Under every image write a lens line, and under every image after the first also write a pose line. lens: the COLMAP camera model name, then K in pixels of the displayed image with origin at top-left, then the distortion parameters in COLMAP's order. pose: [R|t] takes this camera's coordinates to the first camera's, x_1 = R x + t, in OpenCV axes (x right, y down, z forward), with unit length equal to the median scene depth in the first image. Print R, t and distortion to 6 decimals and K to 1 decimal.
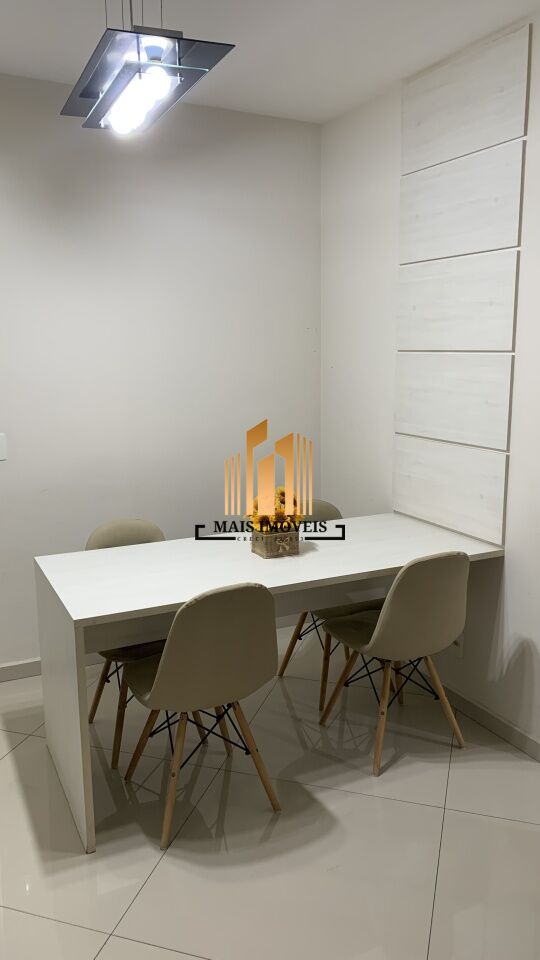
lens RADIAL K [[740.5, 0, 267.9], [0, 740.5, 477.1], [0, 0, 1]] dist [0.058540, -0.084479]
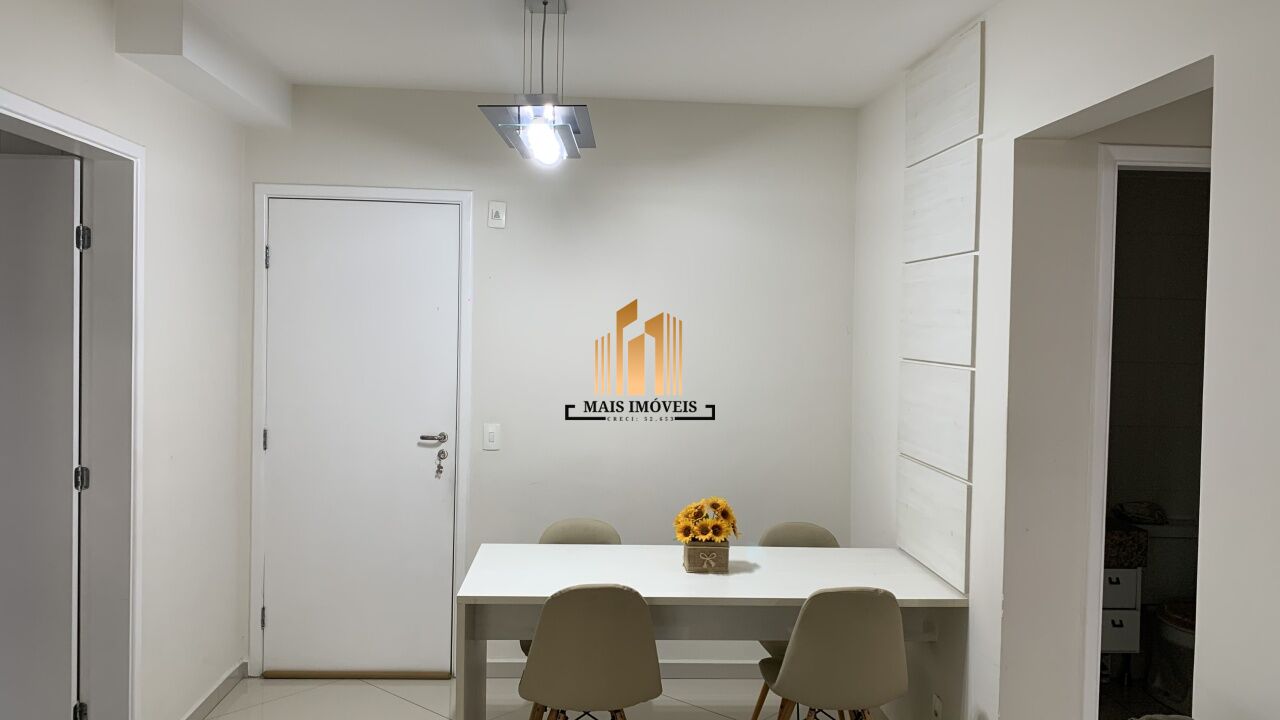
lens RADIAL K [[987.3, 0, 641.0], [0, 987.3, 357.5], [0, 0, 1]] dist [0.058540, -0.084479]
pose [[0.917698, 0.037876, -0.395469, 0.423292], [-0.094772, 0.987577, -0.125338, 0.003546], [0.385809, 0.152502, 0.909887, -0.206493]]
